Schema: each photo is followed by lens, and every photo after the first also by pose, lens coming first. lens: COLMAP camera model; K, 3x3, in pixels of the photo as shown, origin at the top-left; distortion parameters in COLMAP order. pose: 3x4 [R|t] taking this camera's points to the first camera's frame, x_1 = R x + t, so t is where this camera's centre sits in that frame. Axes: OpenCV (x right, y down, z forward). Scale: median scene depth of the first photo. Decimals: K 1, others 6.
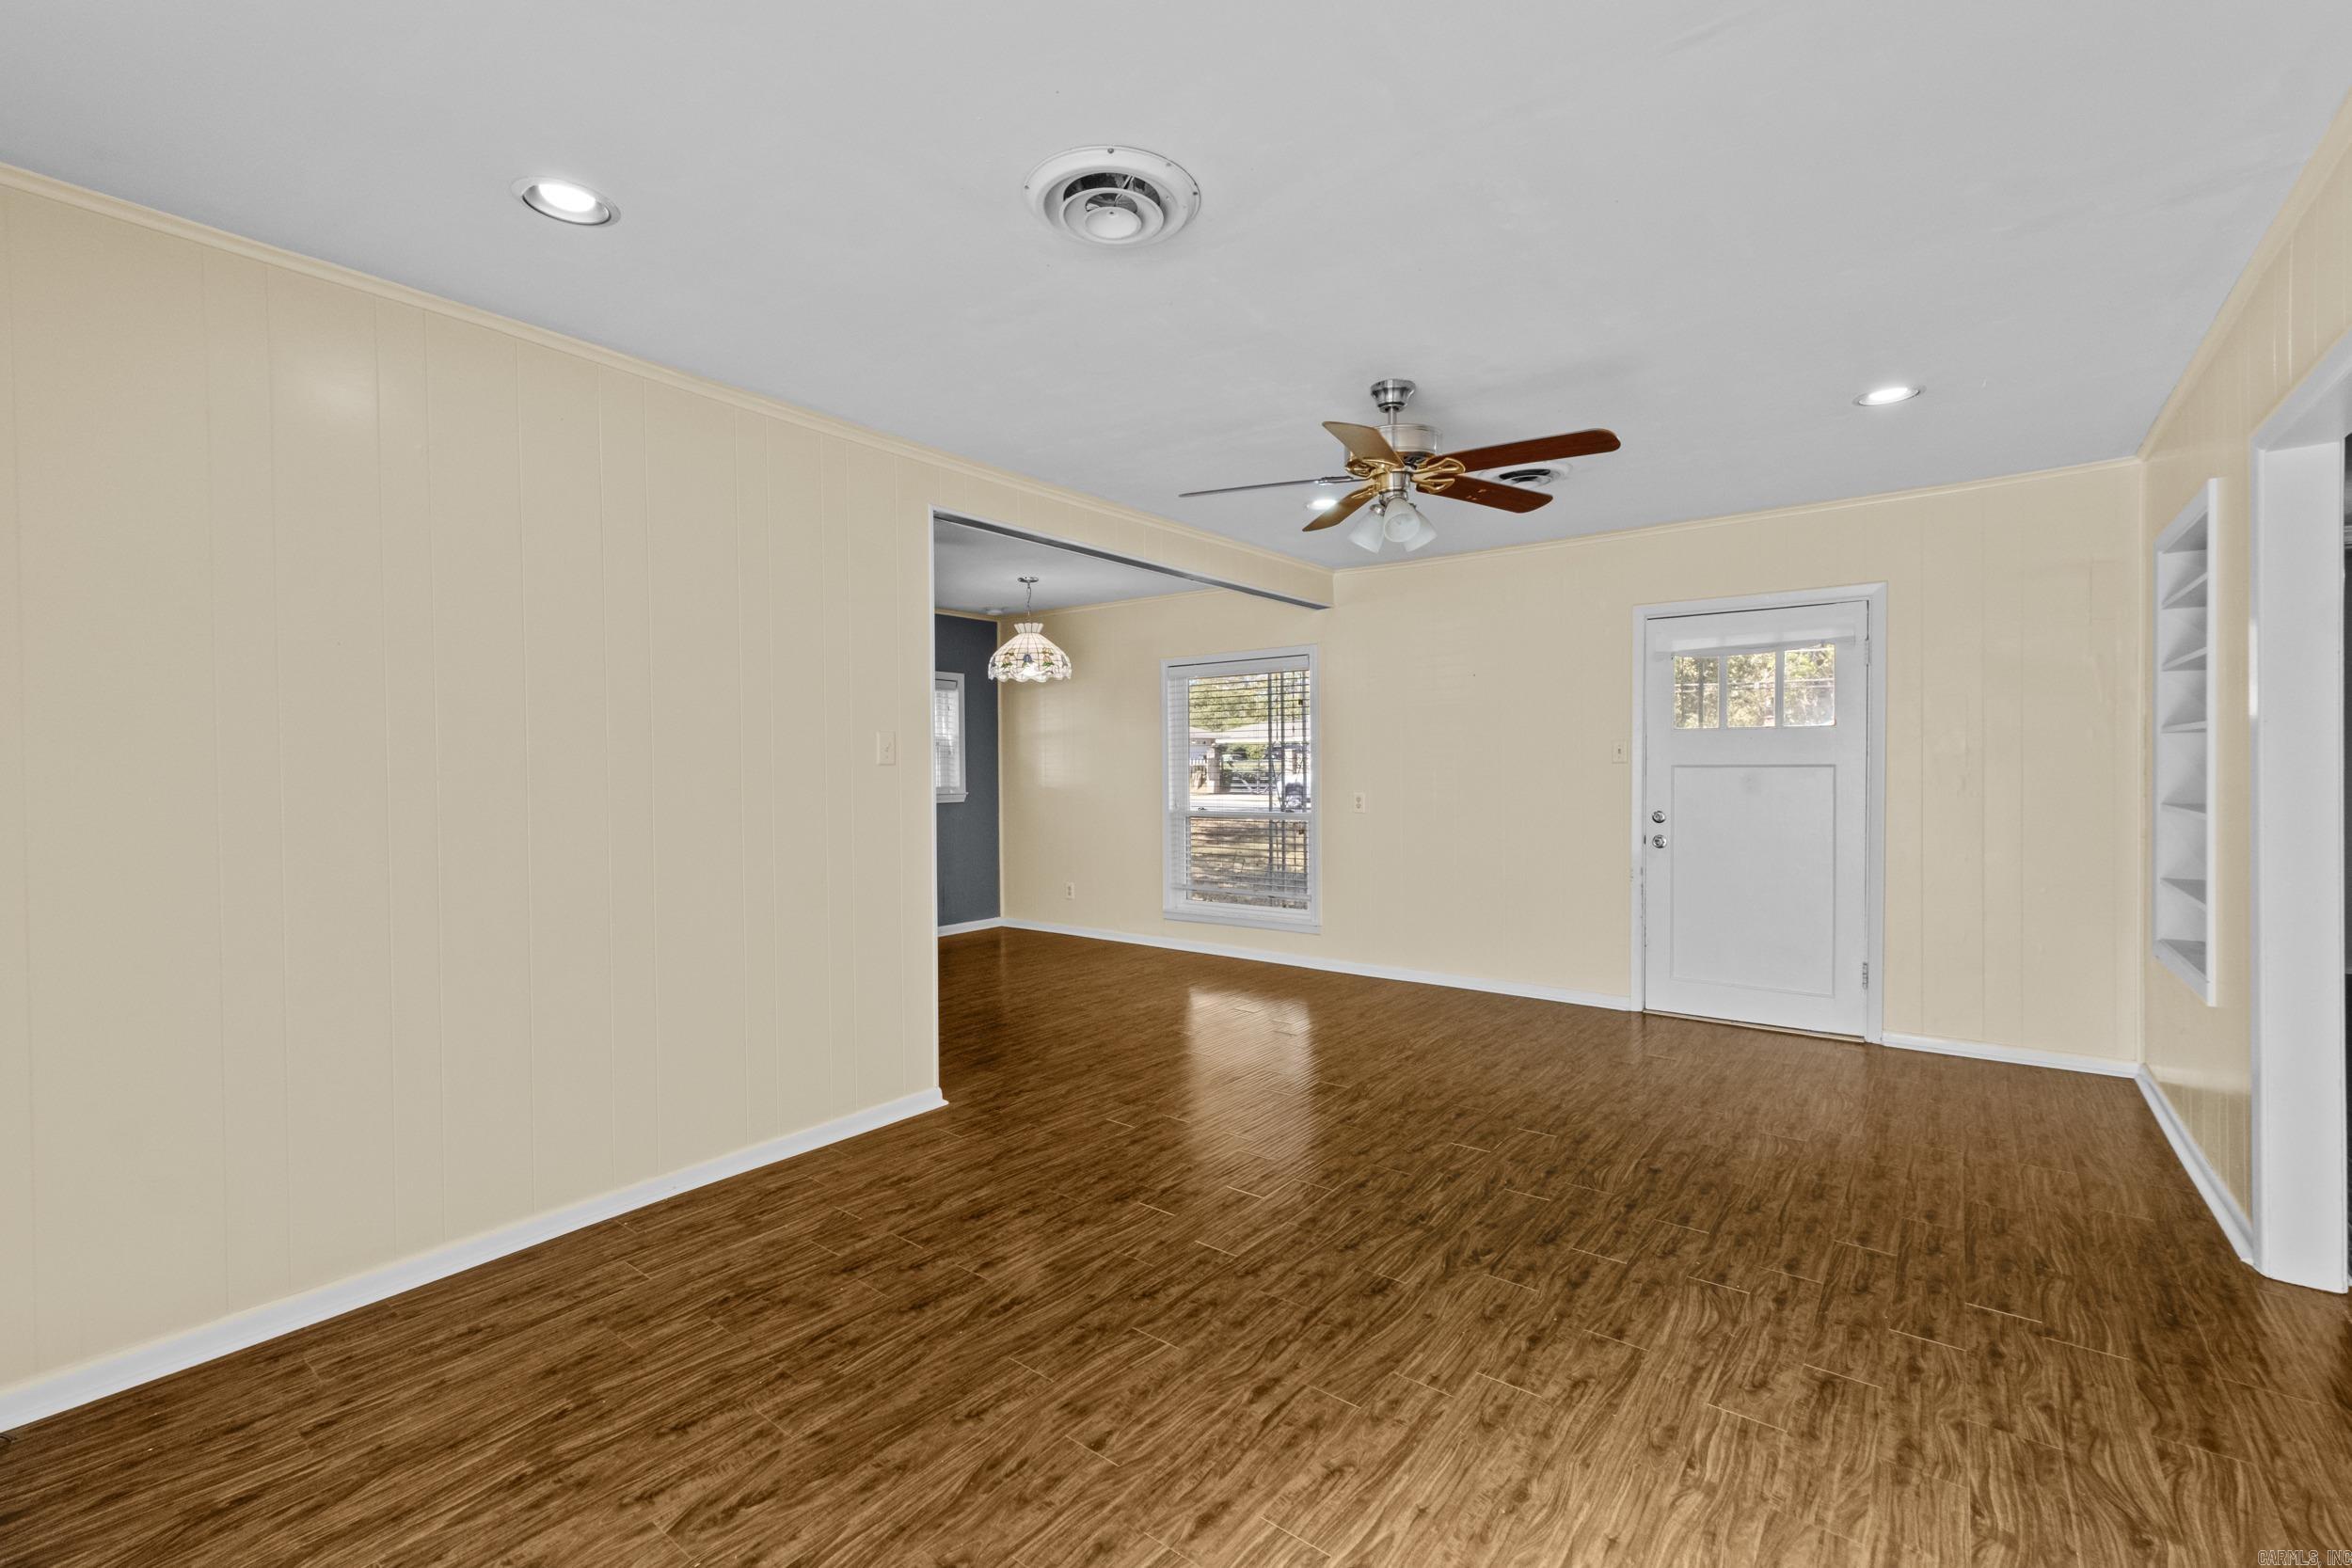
lens RADIAL K [[1007.1, 0, 1157.8], [0, 1007.1, 774.6], [0, 0, 1]] dist [0.006929, 0.000161]
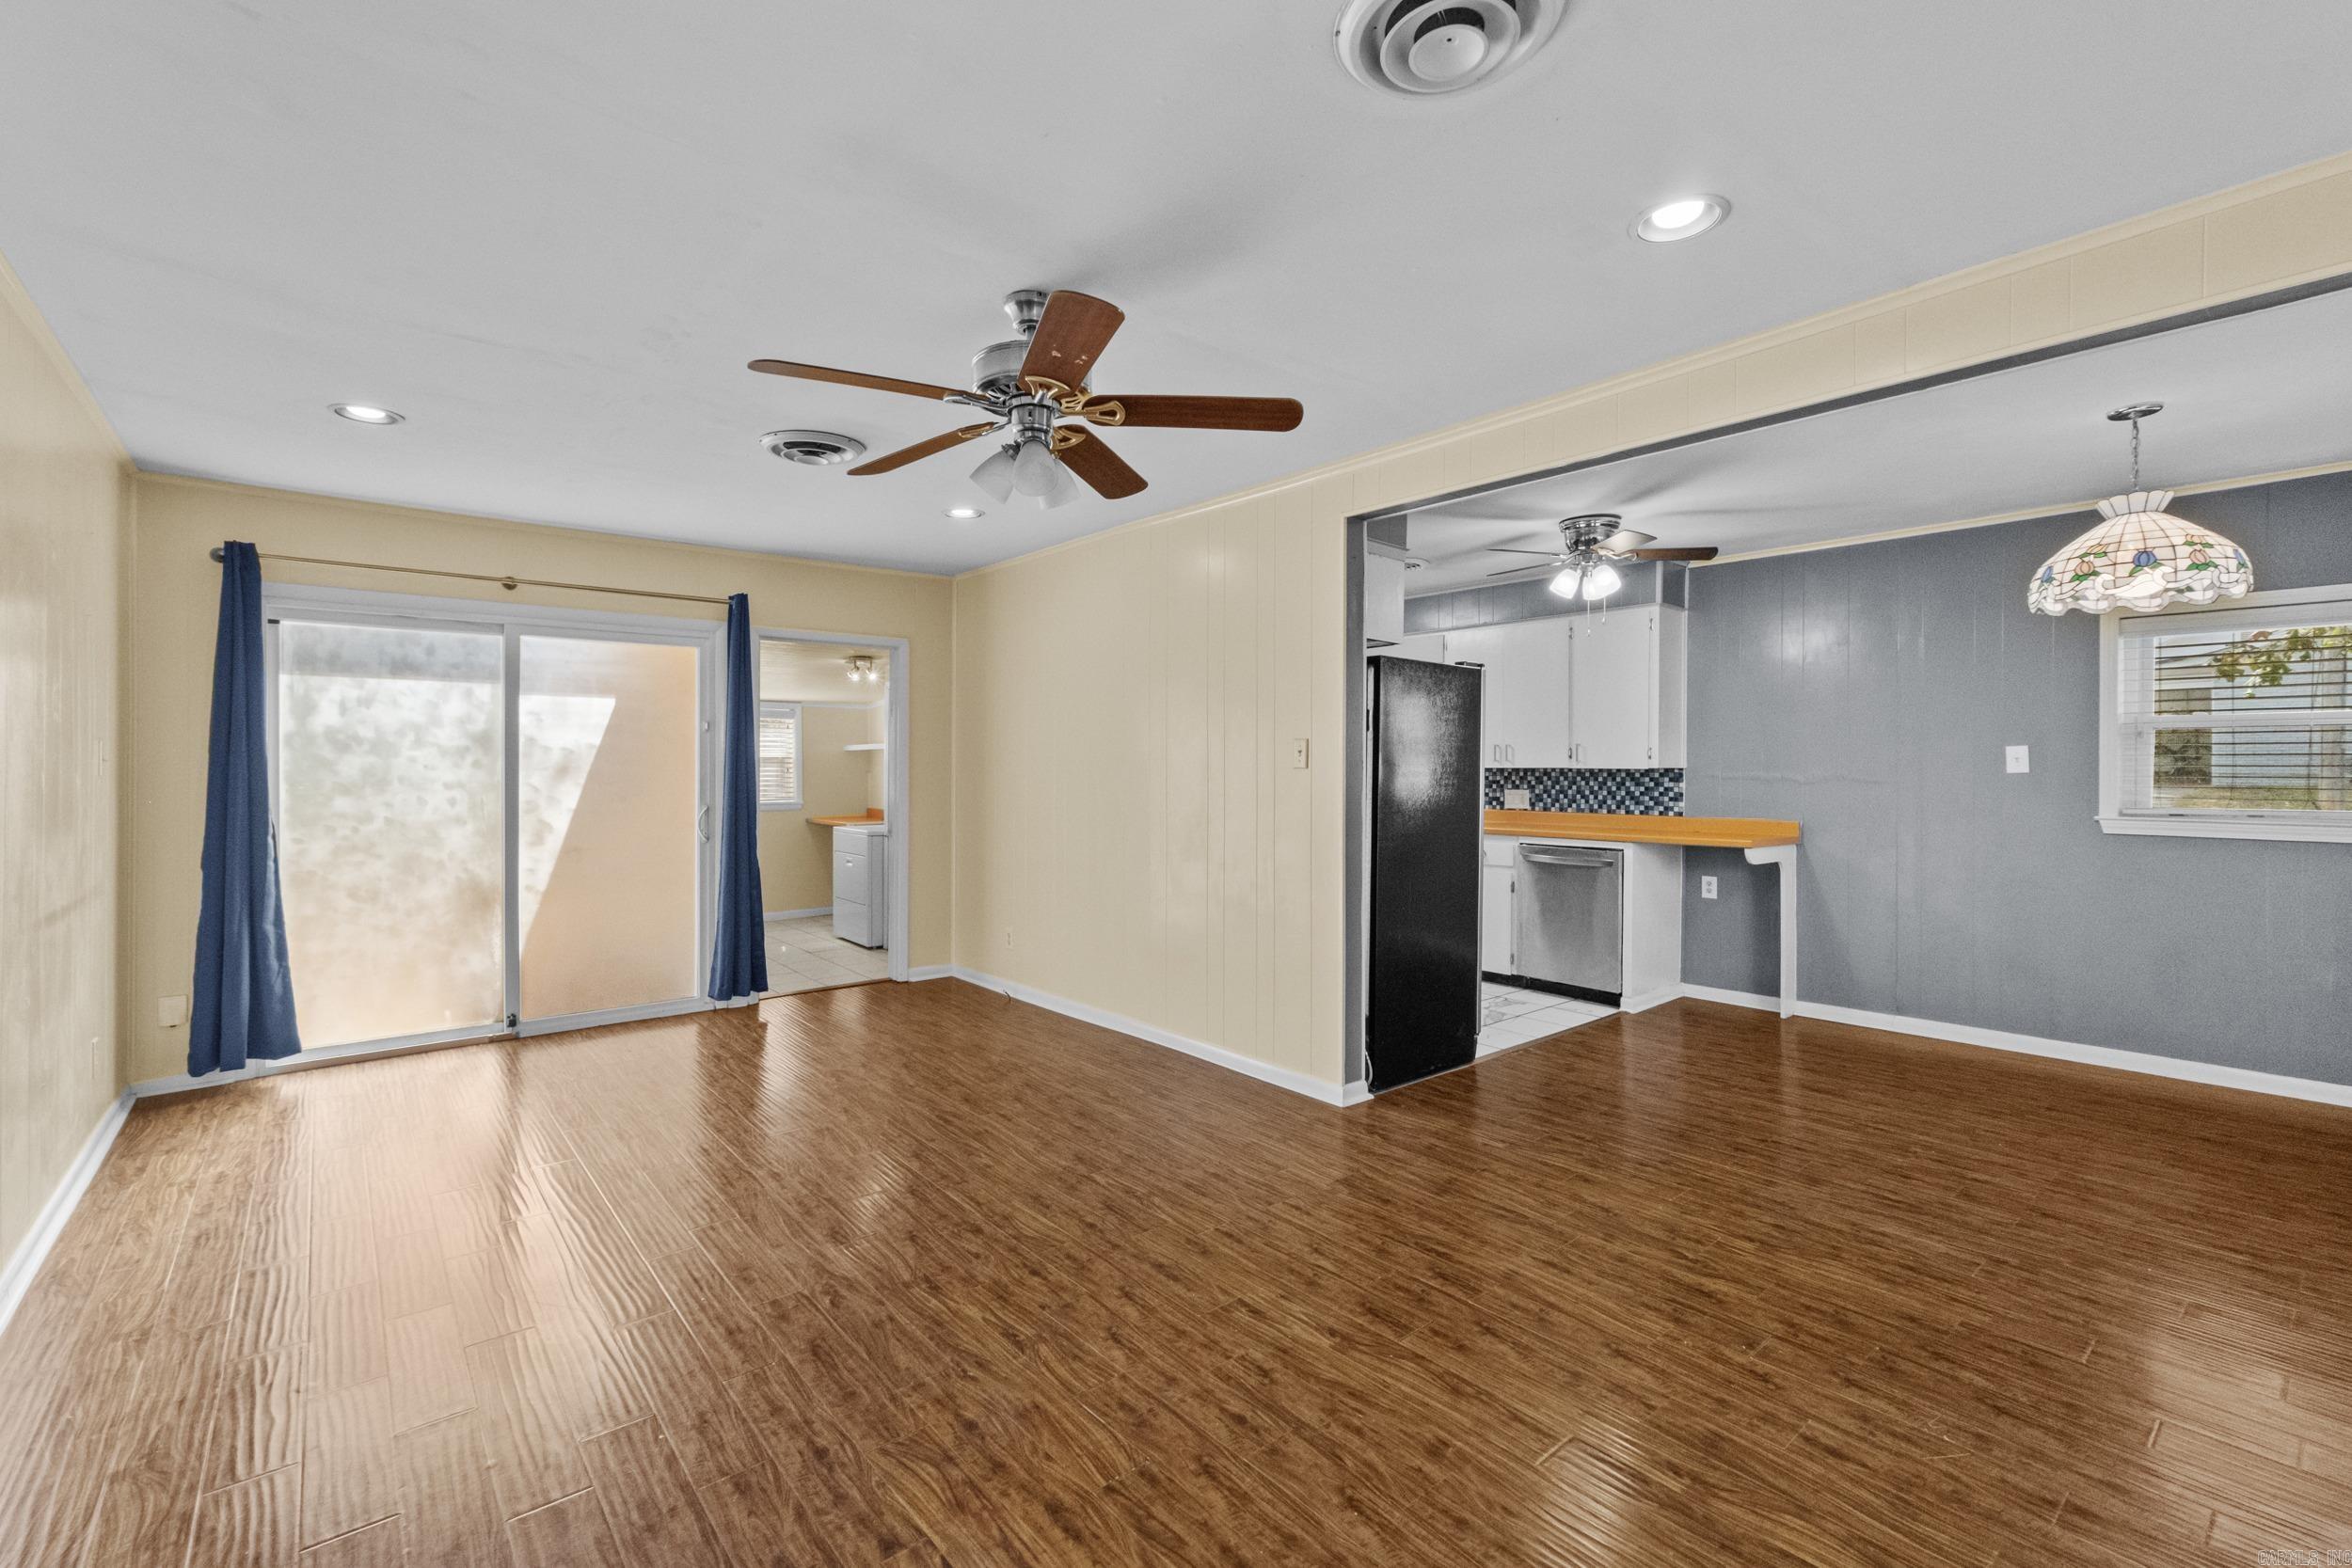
lens RADIAL K [[1007.1, 0, 1157.8], [0, 1007.1, 774.6], [0, 0, 1]] dist [0.006929, 0.000161]
pose [[-0.212755, 0.013065, -0.977018, 1.018657], [-0.008829, 0.999844, 0.015293, -0.022342], [0.977066, 0.011879, -0.212607, 1.301694]]
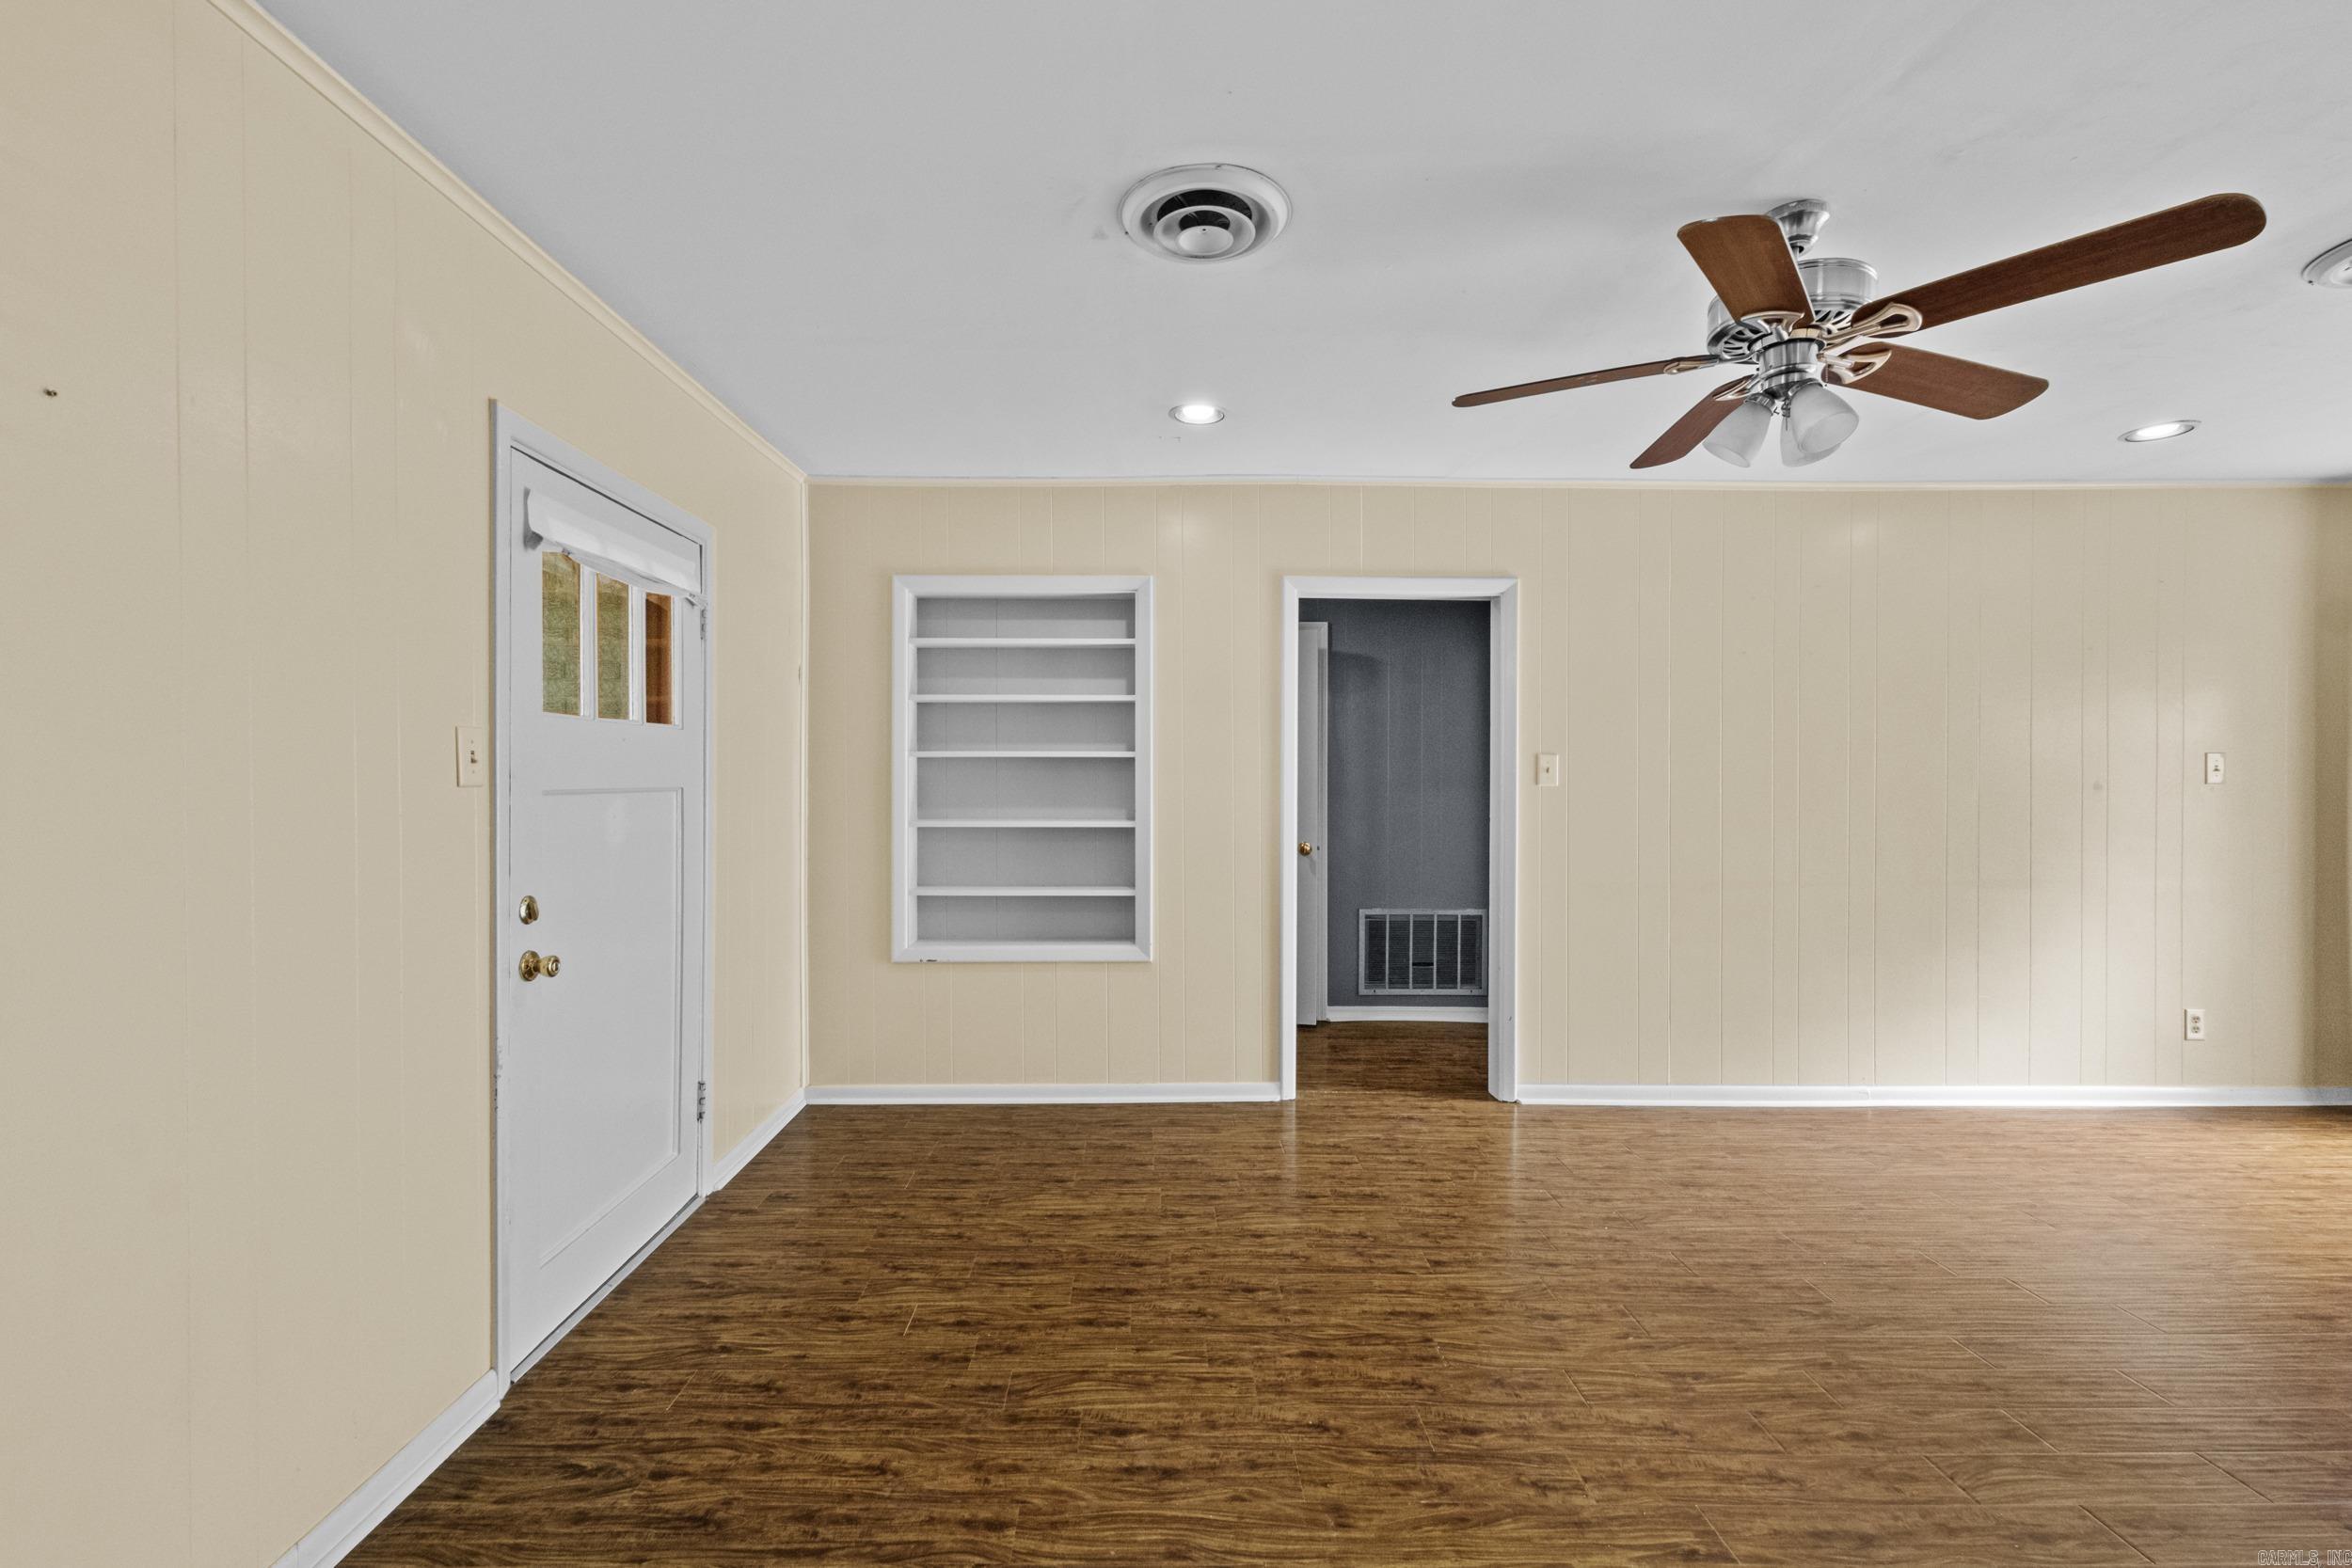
lens RADIAL K [[1007.1, 0, 1157.8], [0, 1007.1, 774.6], [0, 0, 1]] dist [0.006929, 0.000161]
pose [[-0.628853, 0.008517, 0.777478, -0.023830], [0.012679, 0.999919, -0.000699, -0.020771], [-0.777421, 0.009418, -0.628910, 1.788350]]
